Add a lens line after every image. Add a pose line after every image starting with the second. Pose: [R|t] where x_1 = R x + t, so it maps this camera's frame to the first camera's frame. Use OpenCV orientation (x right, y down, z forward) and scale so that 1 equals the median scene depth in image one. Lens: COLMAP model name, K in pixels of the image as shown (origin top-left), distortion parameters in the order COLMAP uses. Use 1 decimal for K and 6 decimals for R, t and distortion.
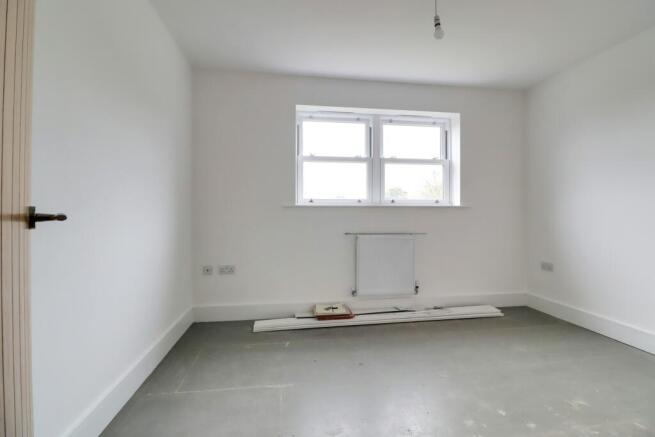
lens RADIAL K [[310.3, 0, 332.8], [0, 310.3, 213.8], [0, 0, 1]] dist [-0.011964, 0.000069]
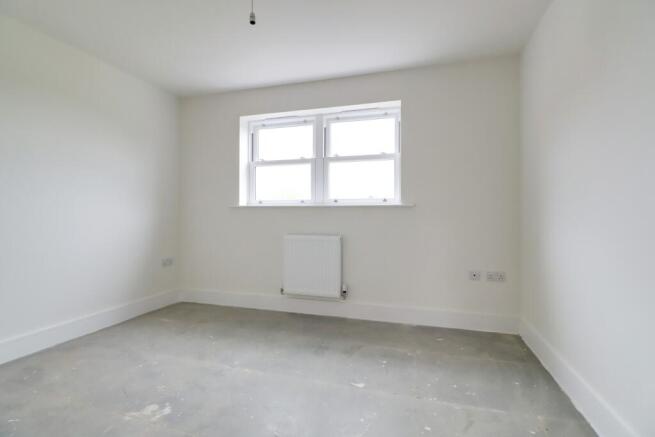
lens RADIAL K [[310.3, 0, 326.6], [0, 310.3, 208.1], [0, 0, 1]] dist [-0.011964, 0.000069]
pose [[0.896945, -0.004942, -0.442115, 0.601251], [-0.001666, 0.999893, -0.014557, -0.004274], [0.442139, 0.013793, 0.896840, 0.118423]]
